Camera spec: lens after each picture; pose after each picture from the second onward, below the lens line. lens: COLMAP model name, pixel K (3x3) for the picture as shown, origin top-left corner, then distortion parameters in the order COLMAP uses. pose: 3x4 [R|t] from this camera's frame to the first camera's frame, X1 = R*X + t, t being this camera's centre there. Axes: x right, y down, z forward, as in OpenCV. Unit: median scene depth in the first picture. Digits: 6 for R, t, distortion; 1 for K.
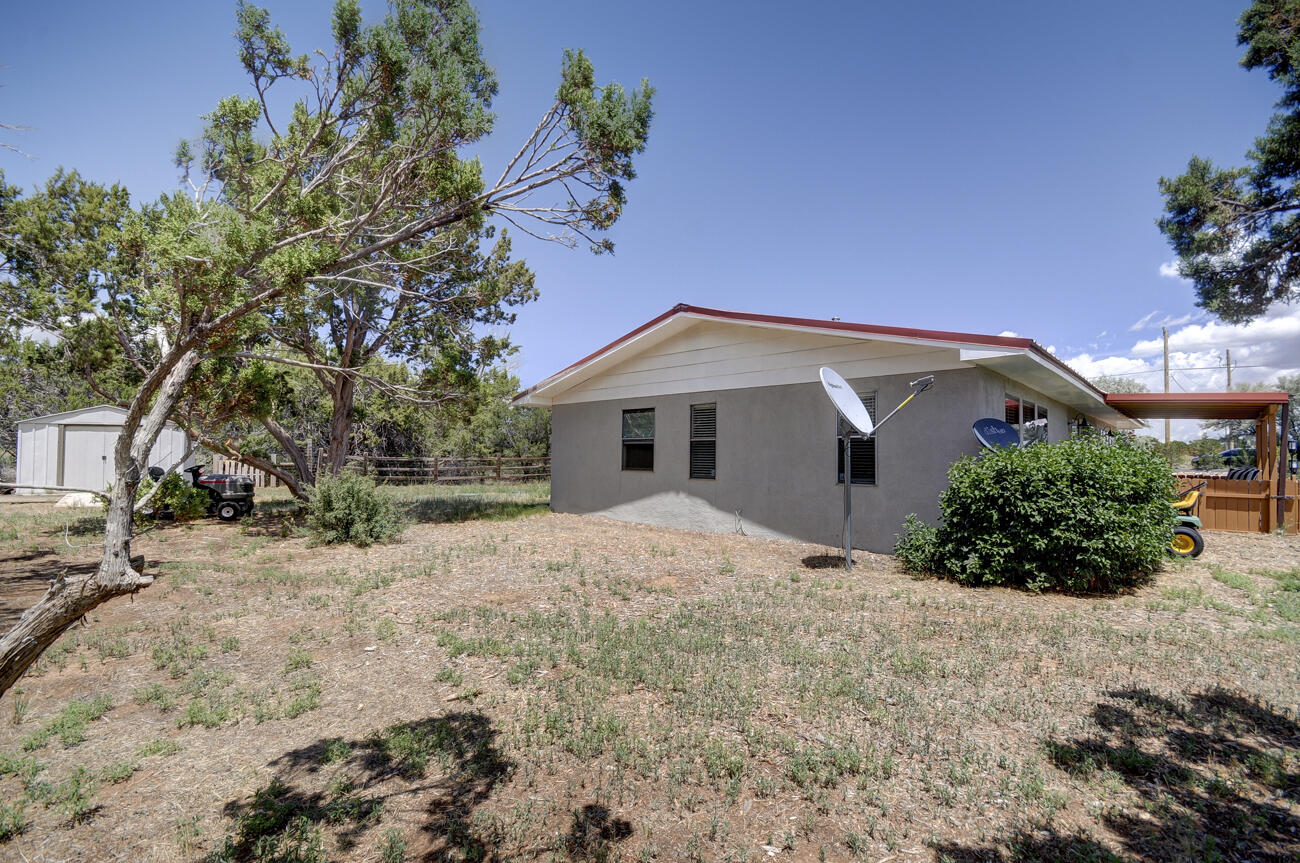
lens RADIAL K [[588.4, 0, 650.0], [0, 588.4, 431.5], [0, 0, 1]] dist [0.001553, -0.000065]
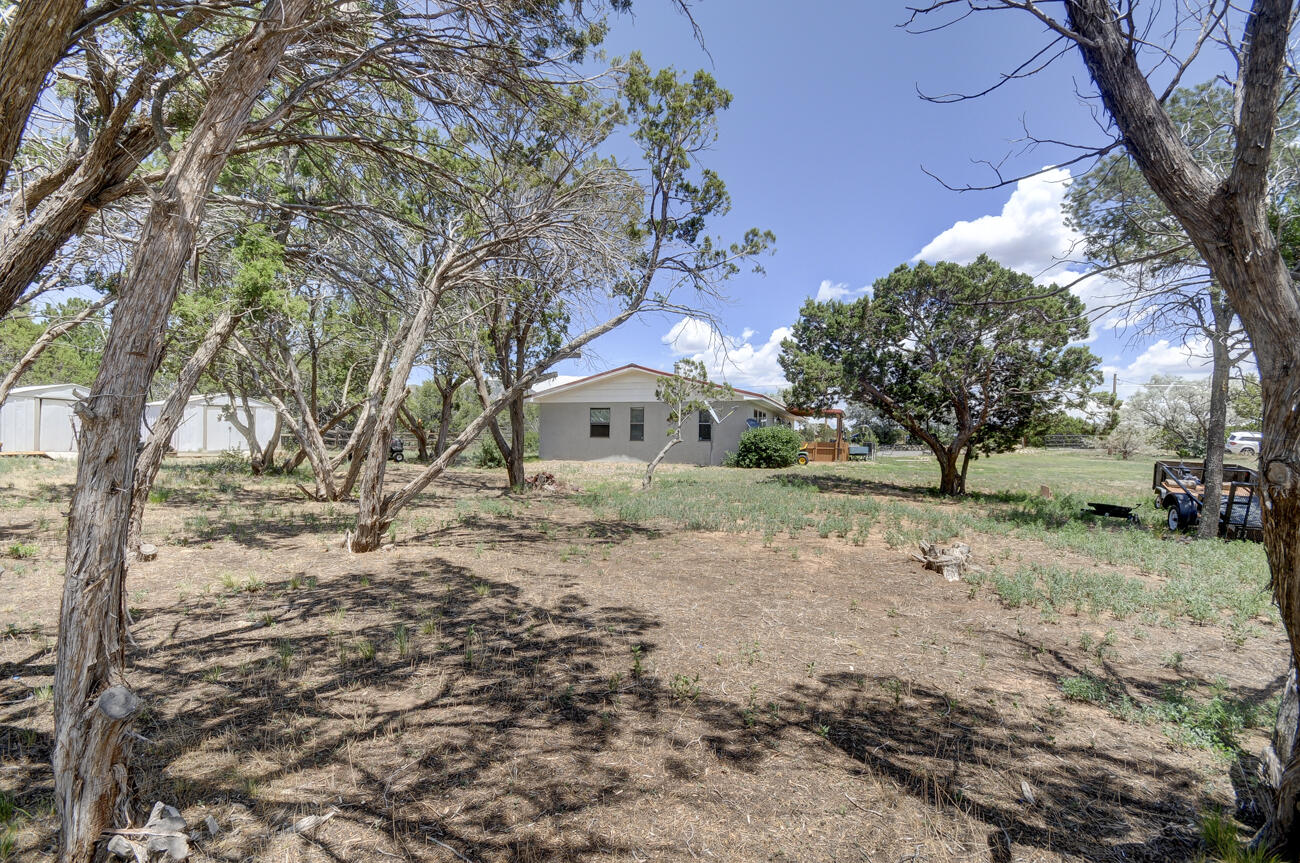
lens RADIAL K [[588.4, 0, 650.0], [0, 588.4, 431.5], [0, 0, 1]] dist [0.001553, -0.000065]
pose [[0.914969, 0.011369, 0.403364, -1.044037], [-0.024862, 0.999292, 0.028230, -0.026185], [-0.402757, -0.035858, 0.914604, -1.463646]]
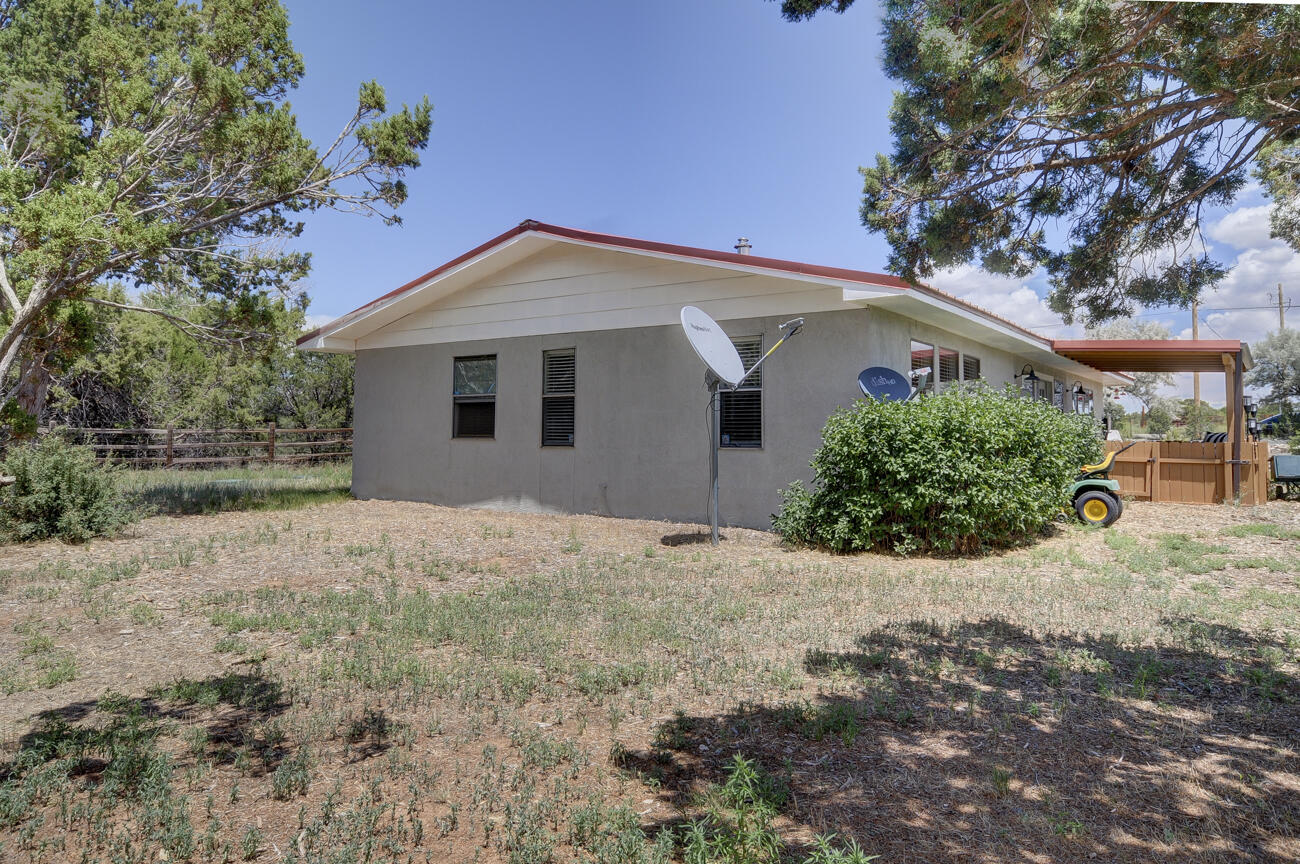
lens RADIAL K [[891.2, 0, 653.7], [0, 891.2, 371.6], [0, 0, 1]] dist [-0.000150, 0.052758]
pose [[0.987626, 0.002916, 0.156803, 0.040403], [0.000908, 0.999704, -0.024315, 0.014650], [-0.156827, 0.024156, 0.987331, -0.229677]]
